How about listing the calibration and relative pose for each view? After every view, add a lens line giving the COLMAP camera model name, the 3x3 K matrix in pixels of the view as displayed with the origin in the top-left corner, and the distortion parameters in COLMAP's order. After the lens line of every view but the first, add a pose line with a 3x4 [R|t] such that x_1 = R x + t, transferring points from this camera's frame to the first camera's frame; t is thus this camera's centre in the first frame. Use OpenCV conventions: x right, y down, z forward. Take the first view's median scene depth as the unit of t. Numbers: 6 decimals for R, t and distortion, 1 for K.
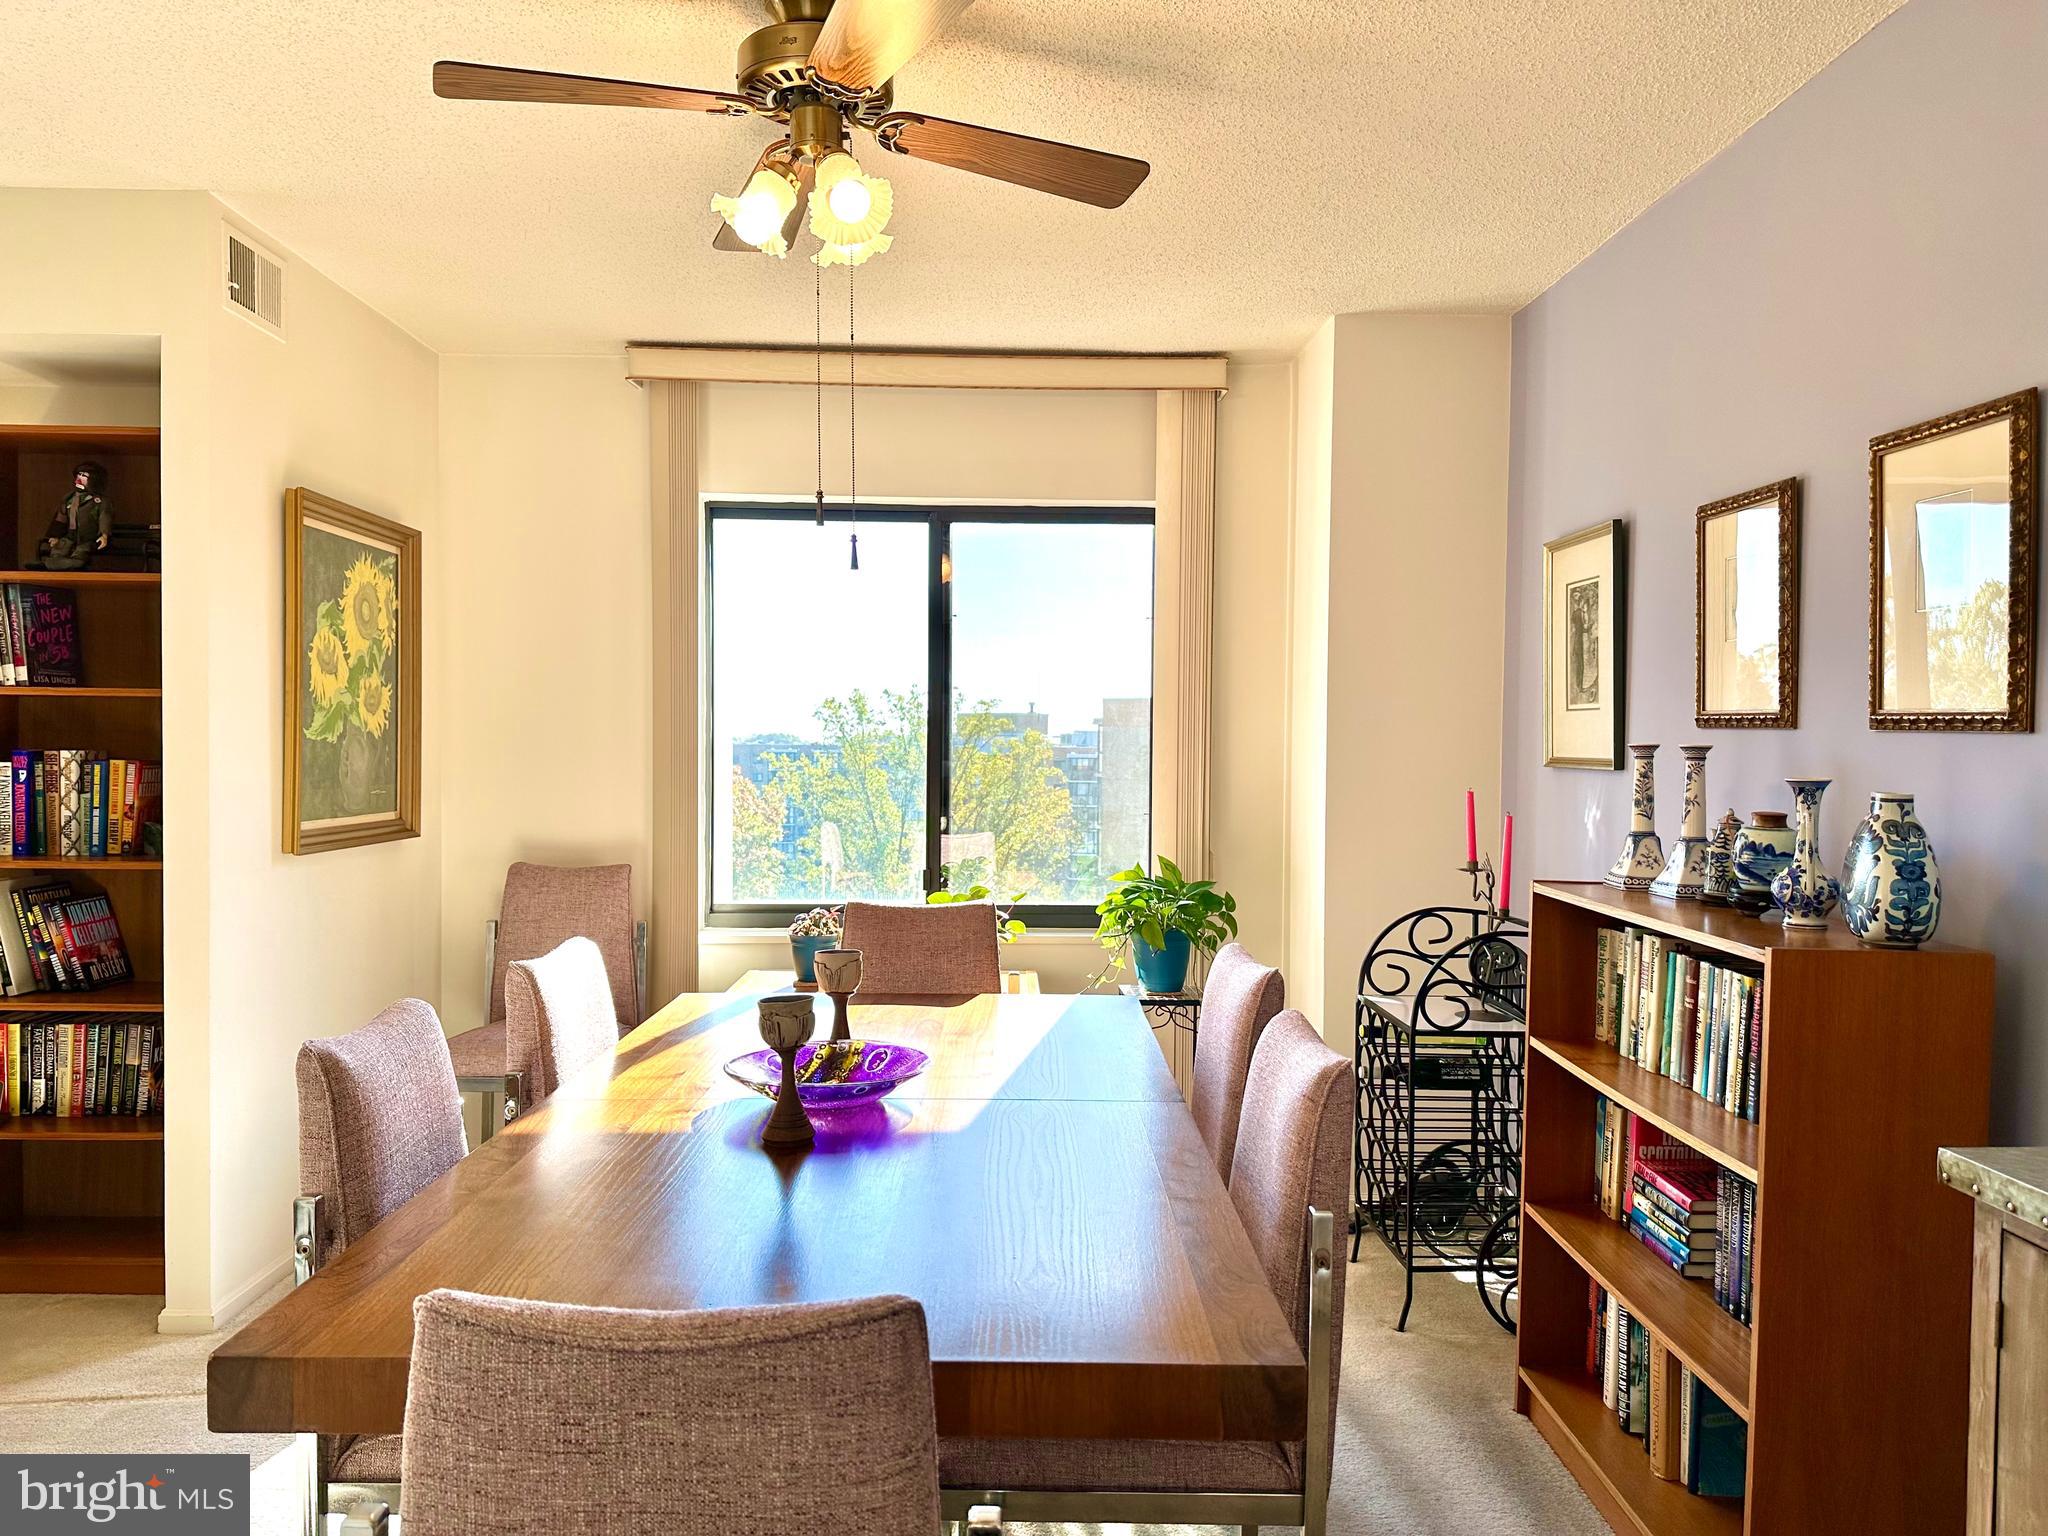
lens RADIAL K [[1447.2, 0, 1029.7], [0, 1447.2, 768.9], [0, 0, 1]] dist [0.122635, -0.219701]
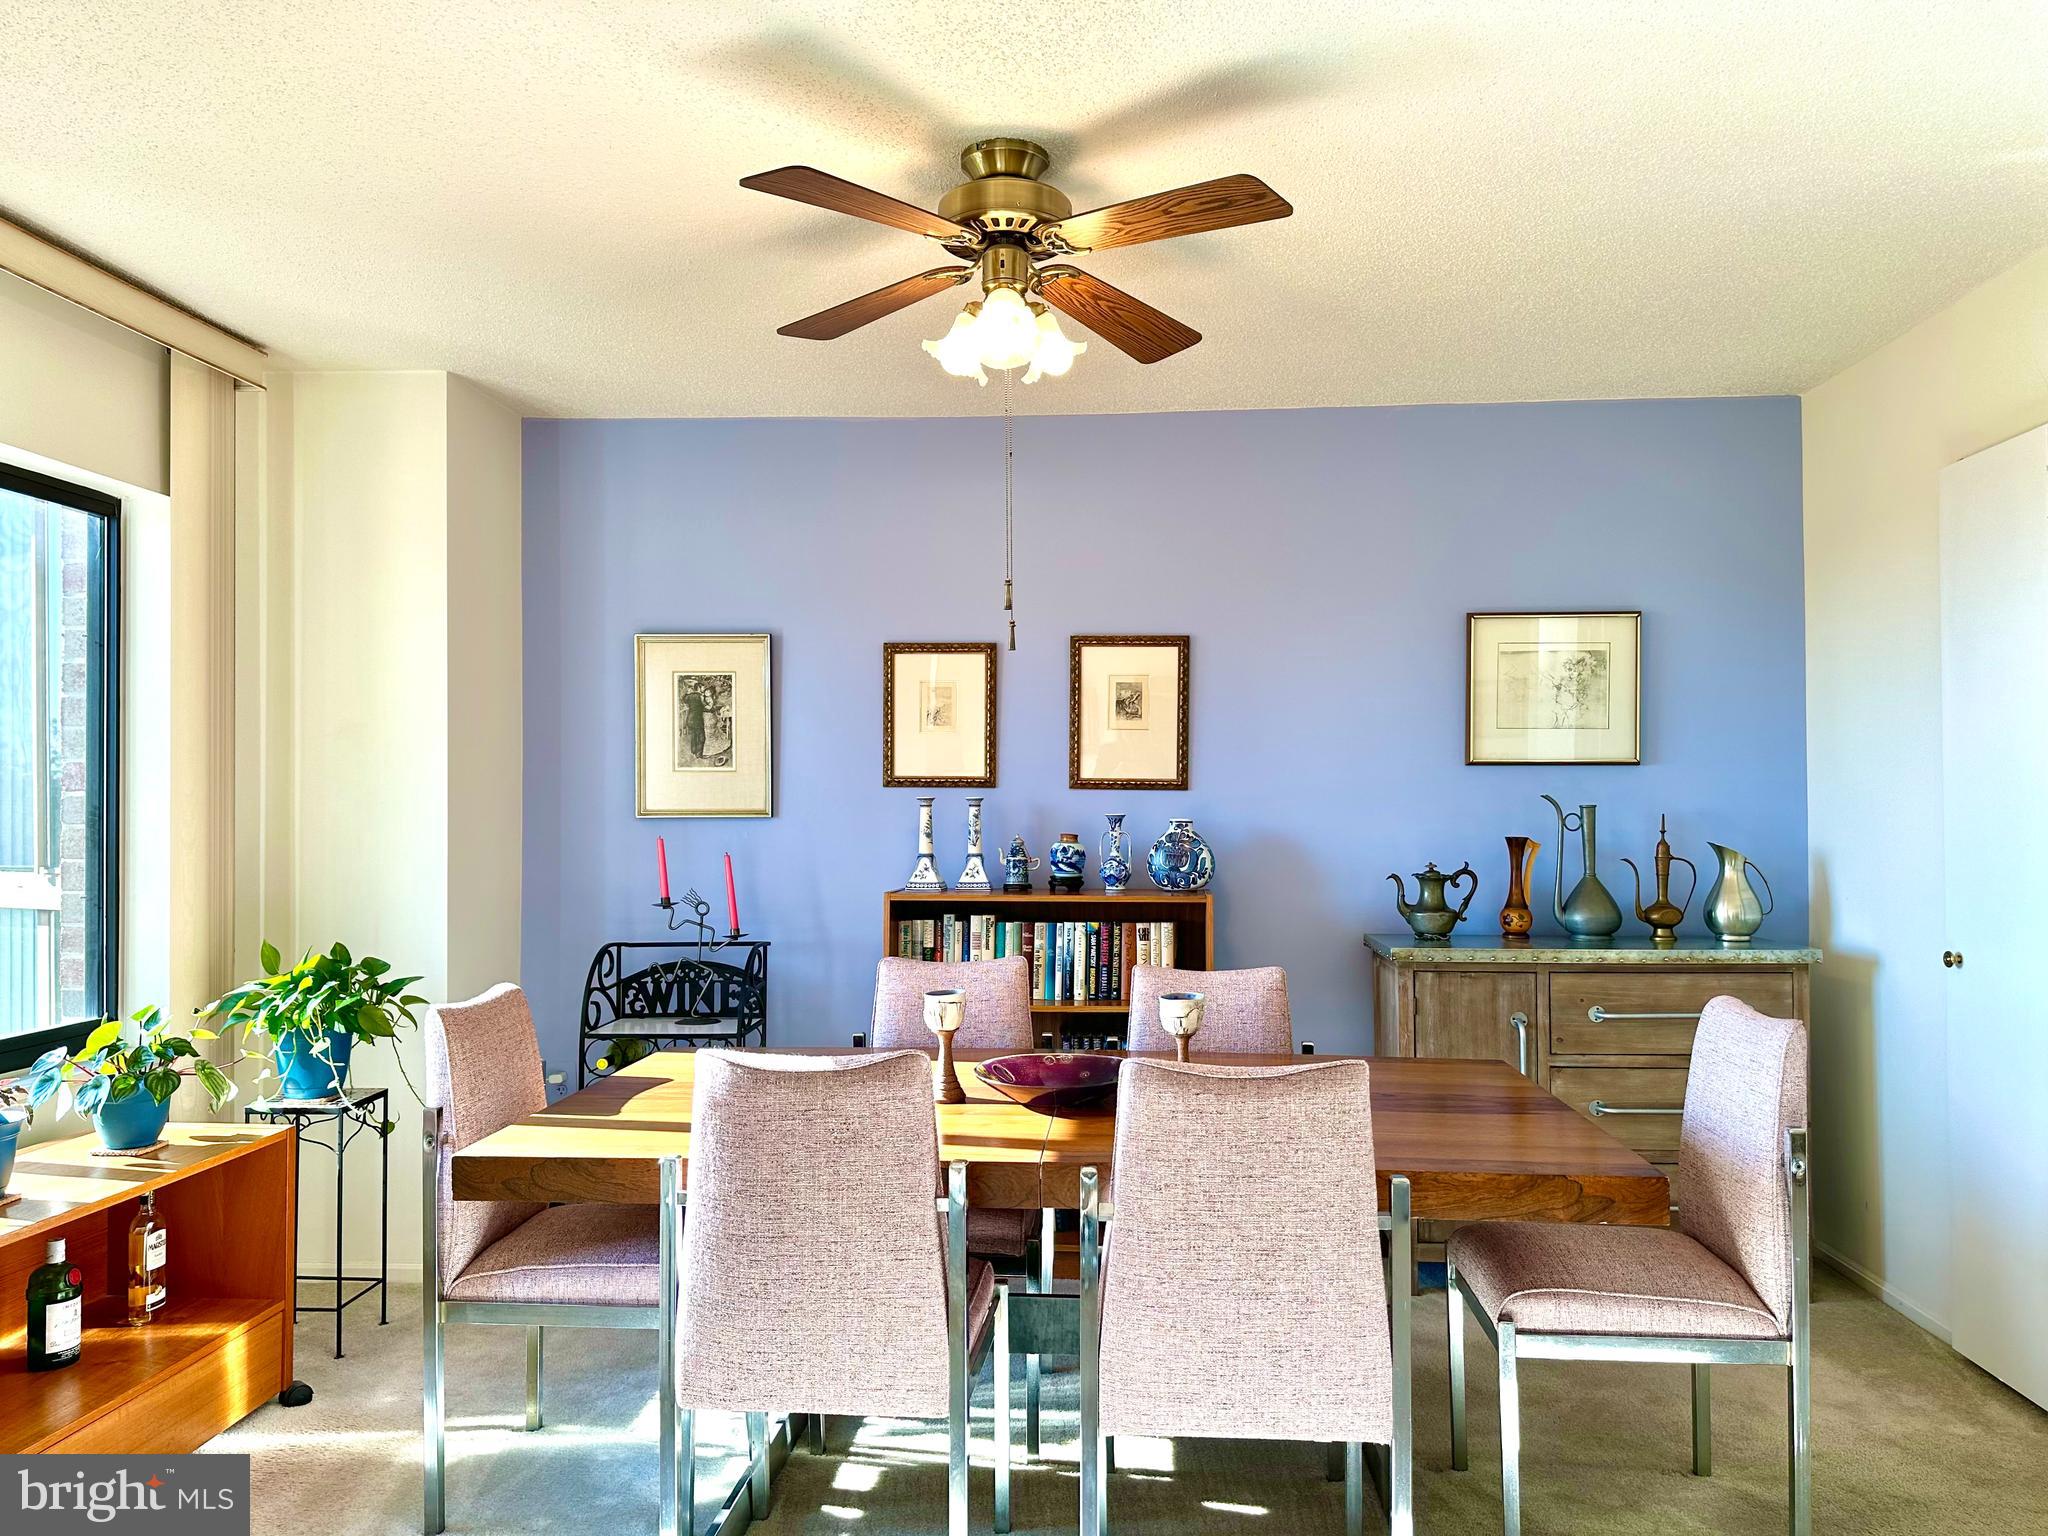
lens RADIAL K [[1447.2, 0, 1029.7], [0, 1447.2, 768.9], [0, 0, 1]] dist [0.122635, -0.219701]
pose [[0.065474, 0.000462, 0.997854, -1.142764], [0.027574, 0.999617, -0.002272, -0.041837], [-0.997473, 0.027664, 0.065436, 0.822009]]
